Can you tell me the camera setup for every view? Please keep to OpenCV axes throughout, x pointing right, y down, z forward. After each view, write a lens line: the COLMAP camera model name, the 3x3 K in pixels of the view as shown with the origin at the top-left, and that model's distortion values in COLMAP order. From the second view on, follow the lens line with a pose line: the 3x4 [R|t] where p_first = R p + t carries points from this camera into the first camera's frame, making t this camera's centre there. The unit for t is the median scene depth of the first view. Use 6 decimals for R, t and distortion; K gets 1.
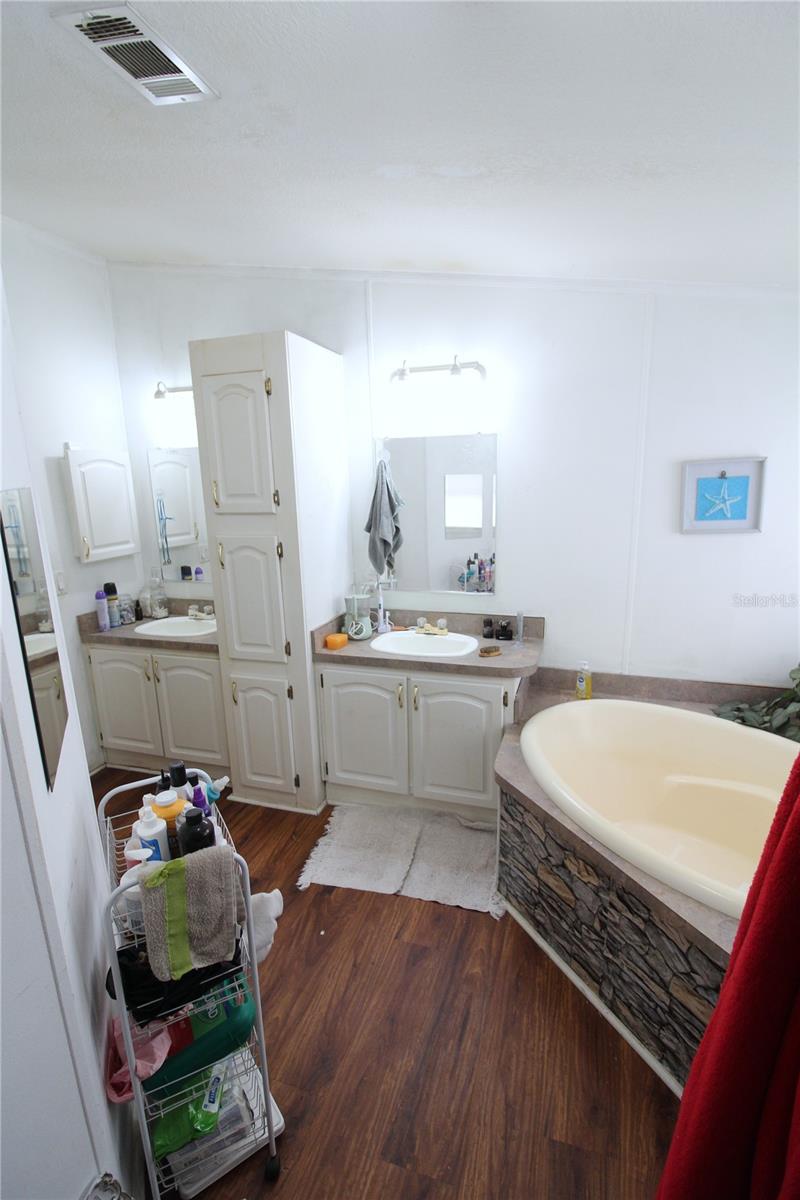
lens RADIAL K [[565.0, 0, 401.9], [0, 565.0, 597.4], [0, 0, 1]] dist [-0.008450, -0.001590]
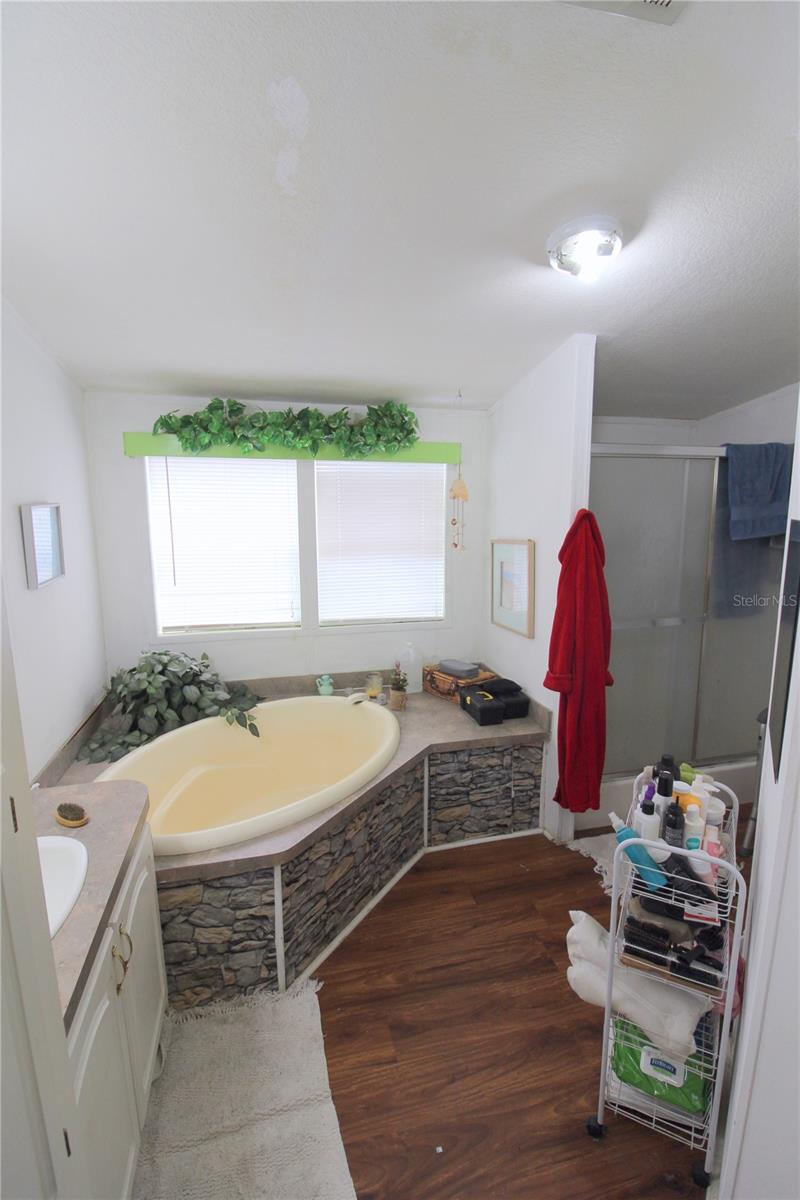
lens RADIAL K [[565.0, 0, 401.9], [0, 565.0, 597.0], [0, 0, 1]] dist [-0.008450, -0.001590]
pose [[-0.525170, -0.129536, 0.841081, -0.646069], [0.205275, 0.939880, 0.272926, -0.285938], [-0.825868, 0.315985, -0.467007, 1.184852]]
